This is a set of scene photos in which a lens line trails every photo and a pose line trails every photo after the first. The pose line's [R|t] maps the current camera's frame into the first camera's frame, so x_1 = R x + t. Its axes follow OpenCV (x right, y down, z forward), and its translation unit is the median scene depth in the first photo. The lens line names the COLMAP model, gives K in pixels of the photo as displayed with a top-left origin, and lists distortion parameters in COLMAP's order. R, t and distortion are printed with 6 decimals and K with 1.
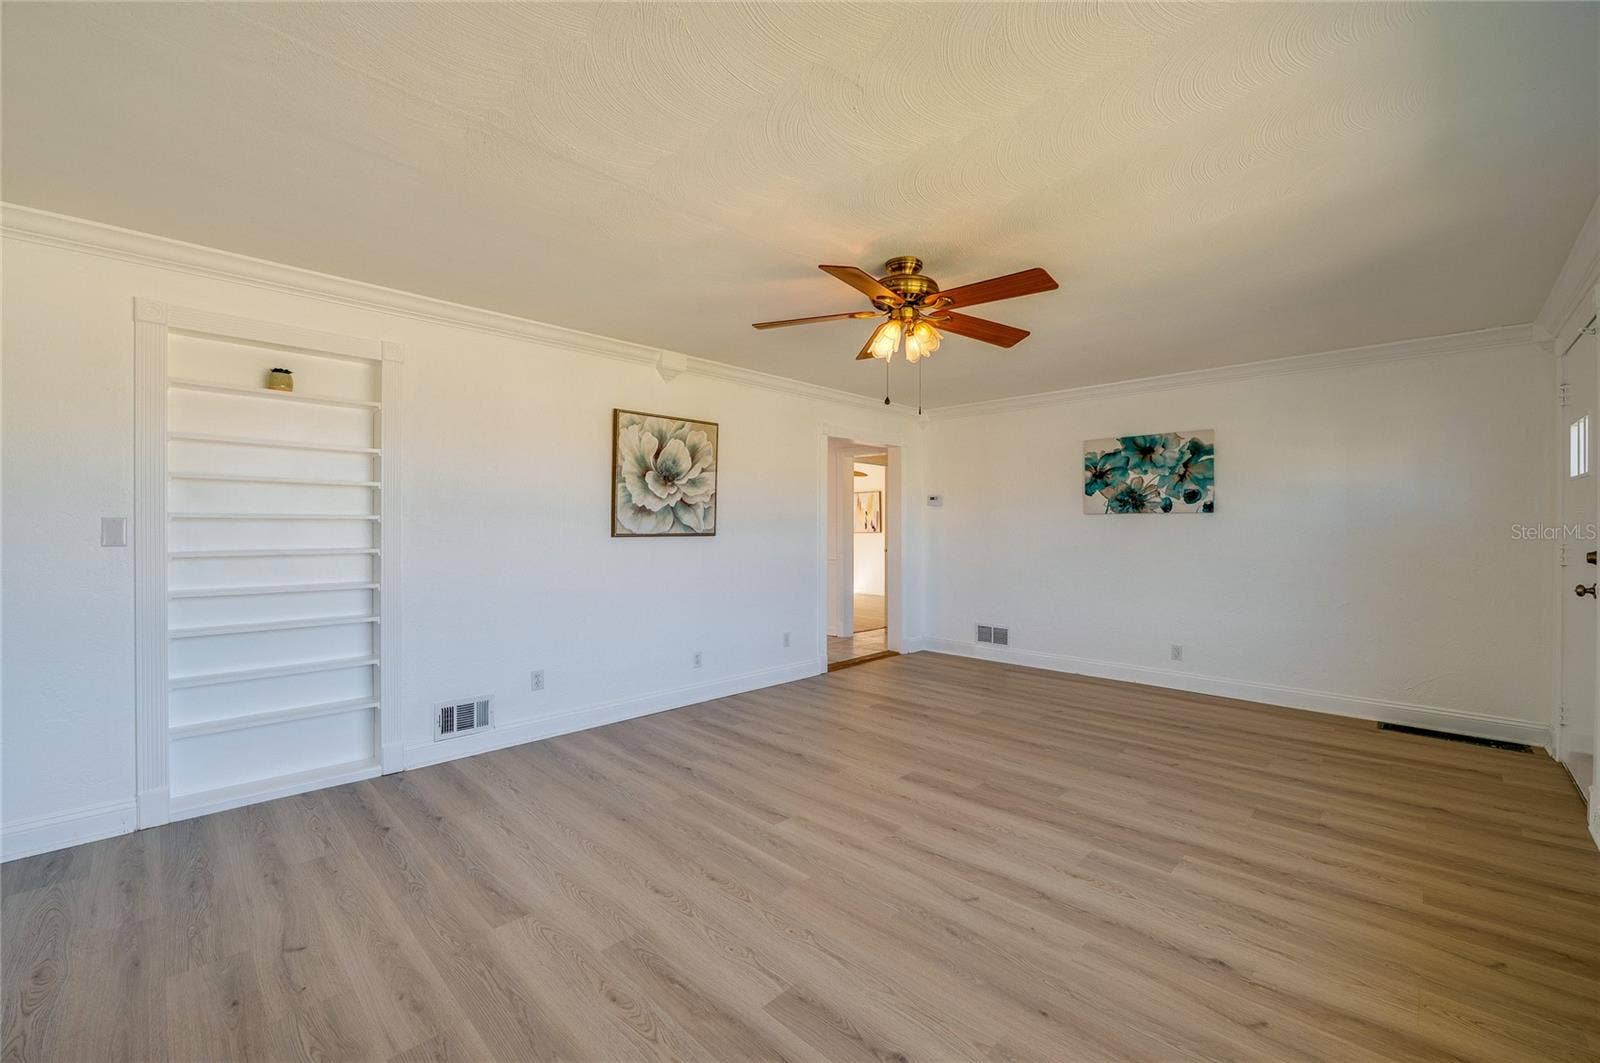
lens RADIAL K [[646.6, 0, 802.6], [0, 646.6, 531.1], [0, 0, 1]] dist [-0.015625, -0.000249]
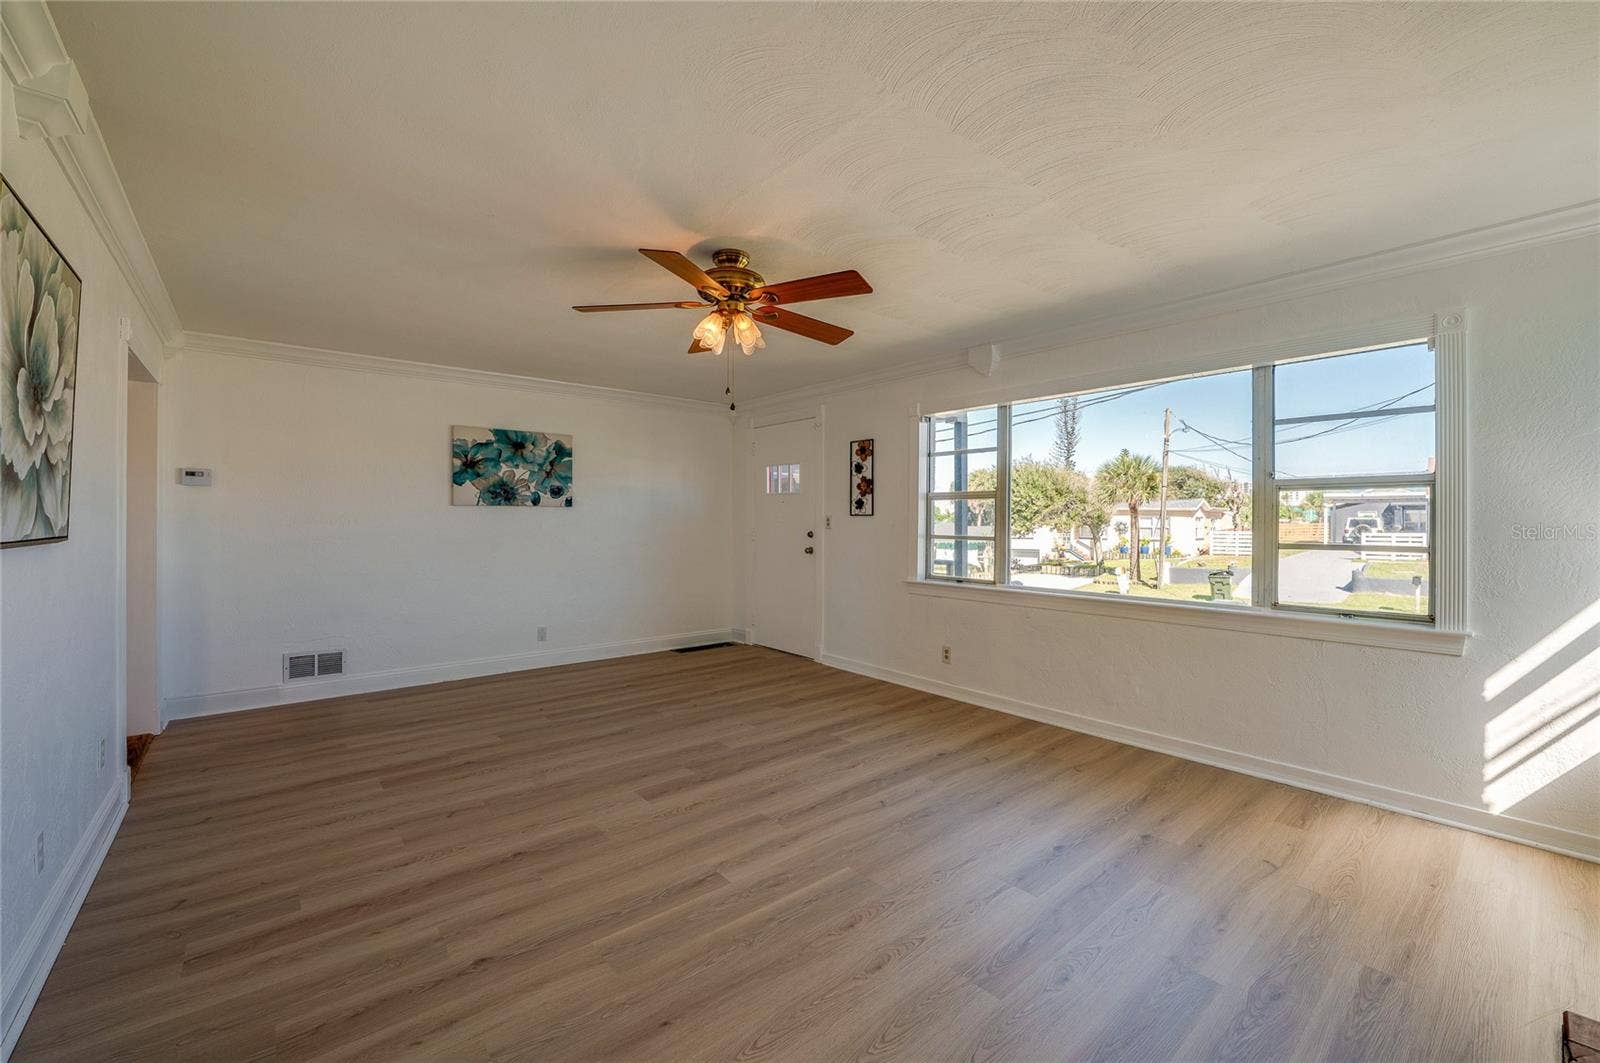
lens RADIAL K [[646.6, 0, 803.6], [0, 646.6, 520.5], [0, 0, 1]] dist [-0.015625, -0.000249]
pose [[0.092517, -0.004545, 0.995701, -0.792388], [0.004600, 0.999981, 0.004137, -0.011409], [-0.995700, 0.004198, 0.092537, 0.768038]]
